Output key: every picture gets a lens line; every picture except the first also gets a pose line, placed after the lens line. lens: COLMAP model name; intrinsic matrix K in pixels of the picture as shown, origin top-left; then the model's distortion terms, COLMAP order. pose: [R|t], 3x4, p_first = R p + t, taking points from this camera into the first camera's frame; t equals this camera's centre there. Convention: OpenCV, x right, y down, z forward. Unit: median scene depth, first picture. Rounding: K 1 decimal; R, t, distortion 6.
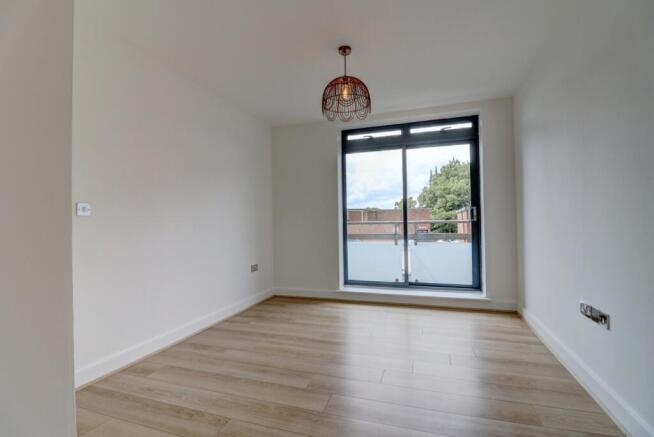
lens RADIAL K [[297.1, 0, 331.0], [0, 297.1, 221.4], [0, 0, 1]] dist [0.001363, 0.000028]
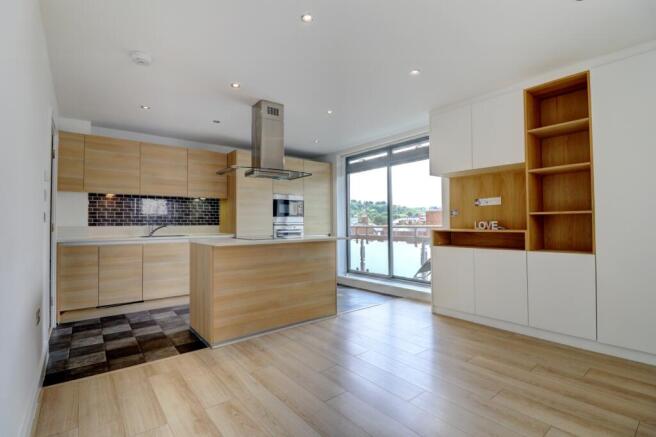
lens RADIAL K [[298.0, 0, 321.9], [0, 298.0, 217.8], [0, 0, 1]] dist [0.001363, 0.000028]
pose [[0.851378, -0.008001, -0.524492, 0.655362], [-0.001692, 0.999837, -0.018000, -0.008637], [0.524550, 0.016212, 0.851225, -0.197094]]
